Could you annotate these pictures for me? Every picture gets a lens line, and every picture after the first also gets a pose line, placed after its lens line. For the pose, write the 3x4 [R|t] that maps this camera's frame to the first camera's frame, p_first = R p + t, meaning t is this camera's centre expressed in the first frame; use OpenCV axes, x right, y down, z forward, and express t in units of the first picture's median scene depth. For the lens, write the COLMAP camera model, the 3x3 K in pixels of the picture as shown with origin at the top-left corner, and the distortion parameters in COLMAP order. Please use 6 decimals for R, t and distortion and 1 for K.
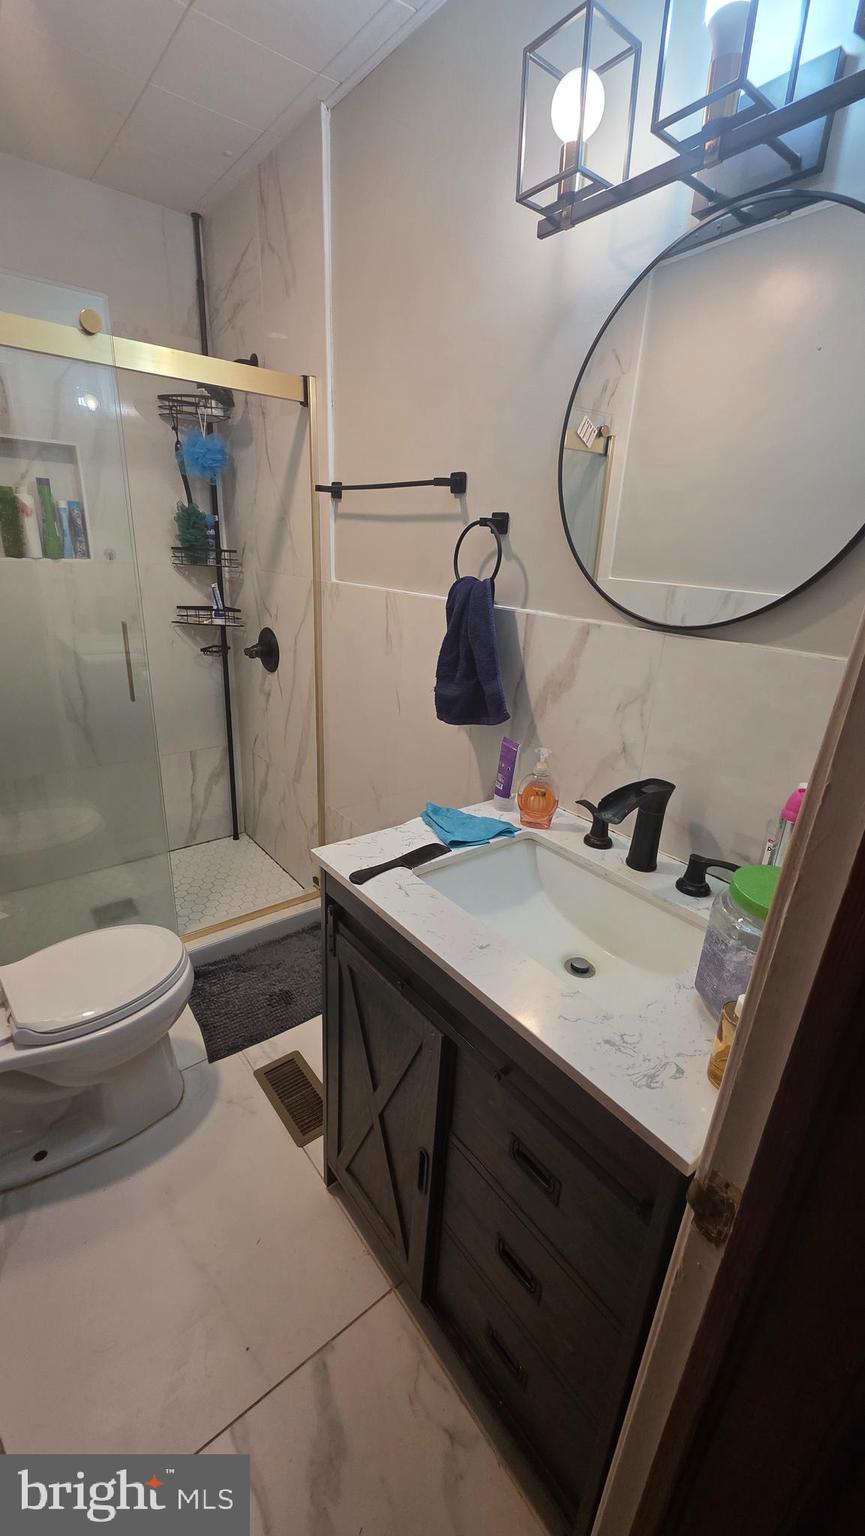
lens RADIAL K [[616.8, 0, 431.5], [0, 616.8, 770.9], [0, 0, 1]] dist [-0.000306, -0.000065]
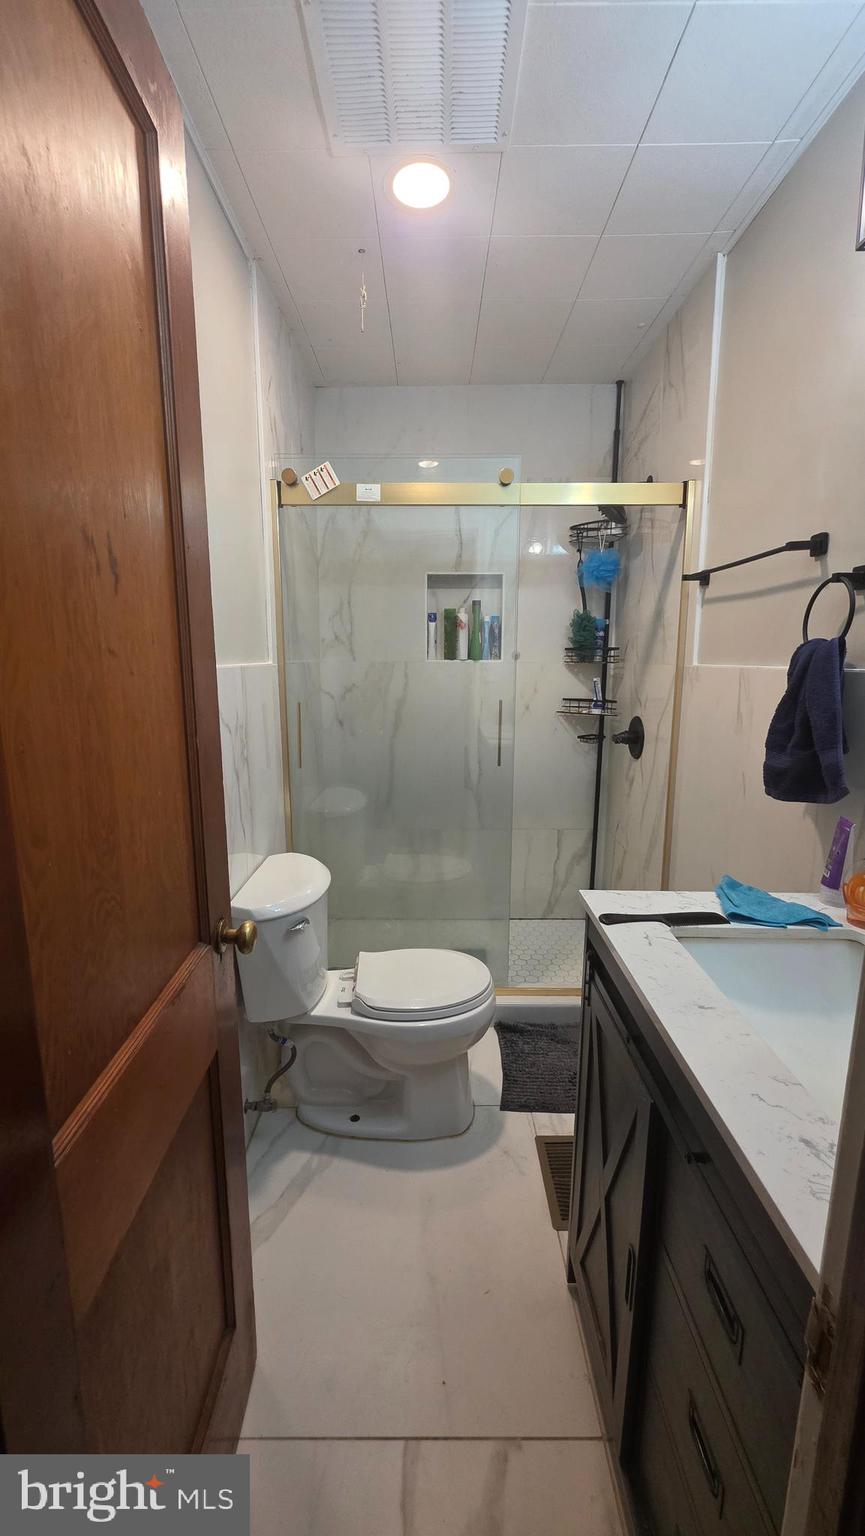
lens RADIAL K [[616.3, 0, 428.3], [0, 616.3, 771.3], [0, 0, 1]] dist [0.000370, -0.000239]
pose [[0.779503, 0.067562, -0.622744, 0.143973], [-0.183556, 0.975162, -0.123964, 0.065986], [0.598901, 0.210939, 0.772543, 0.007524]]
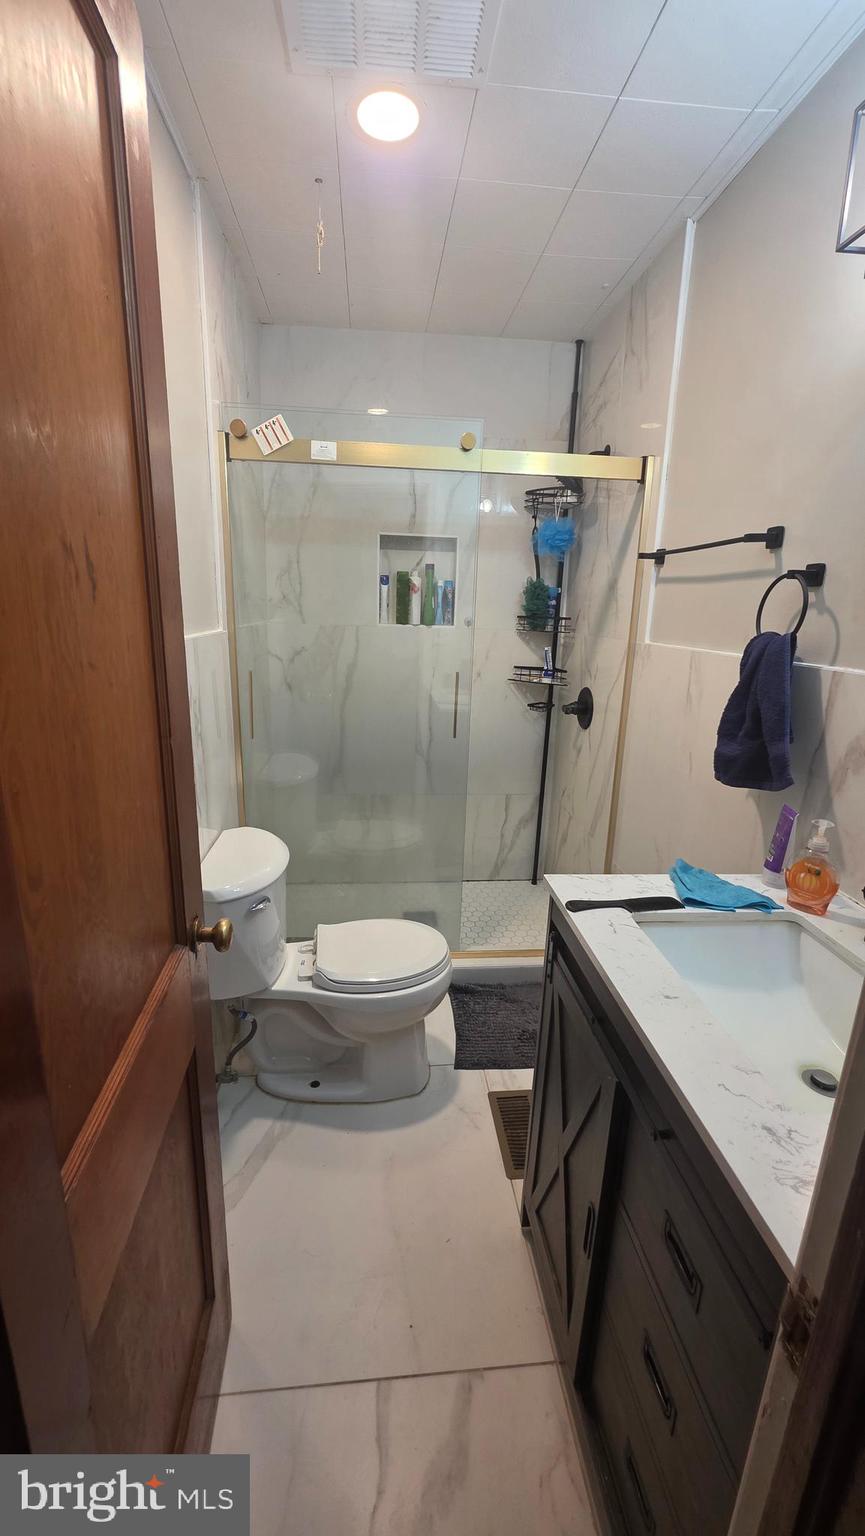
lens RADIAL K [[616.3, 0, 428.3], [0, 616.3, 771.3], [0, 0, 1]] dist [0.000370, -0.000239]
pose [[0.837507, 0.118470, -0.533429, 0.113422], [-0.179704, 0.981628, -0.064131, 0.034426], [0.516031, 0.149570, 0.843410, -0.019225]]
